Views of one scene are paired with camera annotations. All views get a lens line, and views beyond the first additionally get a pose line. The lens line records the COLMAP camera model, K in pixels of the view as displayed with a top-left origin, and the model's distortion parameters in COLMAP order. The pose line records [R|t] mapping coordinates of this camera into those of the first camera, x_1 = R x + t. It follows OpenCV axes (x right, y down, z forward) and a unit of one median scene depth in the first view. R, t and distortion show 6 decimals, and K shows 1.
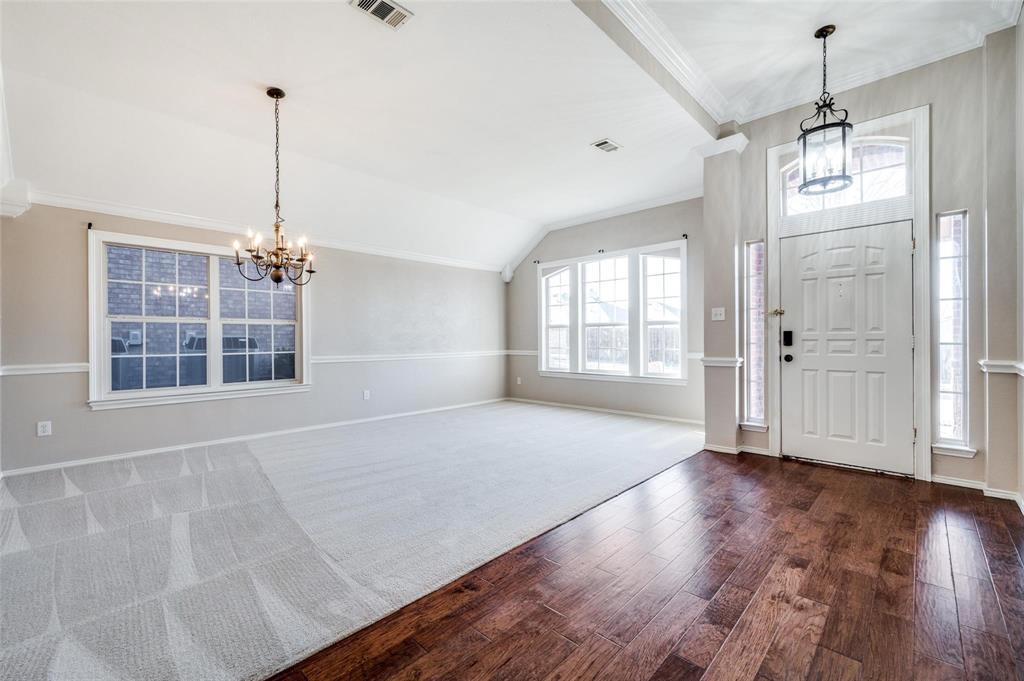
lens RADIAL K [[412.6, 0, 524.1], [0, 412.6, 337.5], [0, 0, 1]] dist [-0.001601, 0.000121]
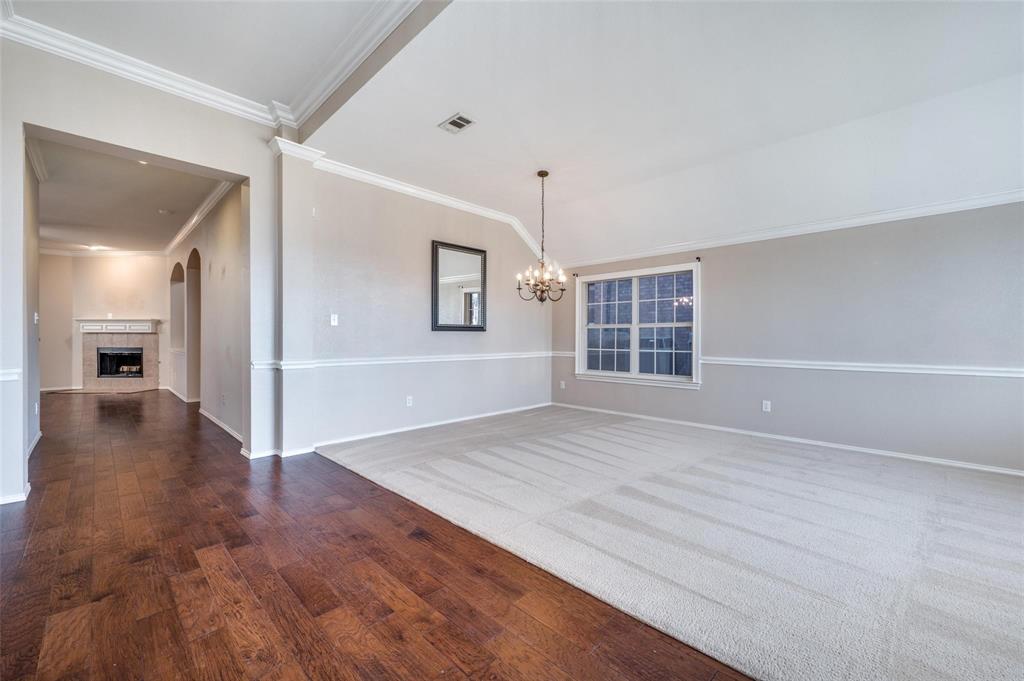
lens RADIAL K [[412.6, 0, 524.1], [0, 412.6, 337.5], [0, 0, 1]] dist [-0.001601, 0.000121]
pose [[0.000813, 0.003468, -0.999994, 0.691899], [-0.000958, 0.999994, 0.003467, -0.007633], [0.999999, 0.000955, 0.000816, 0.730266]]
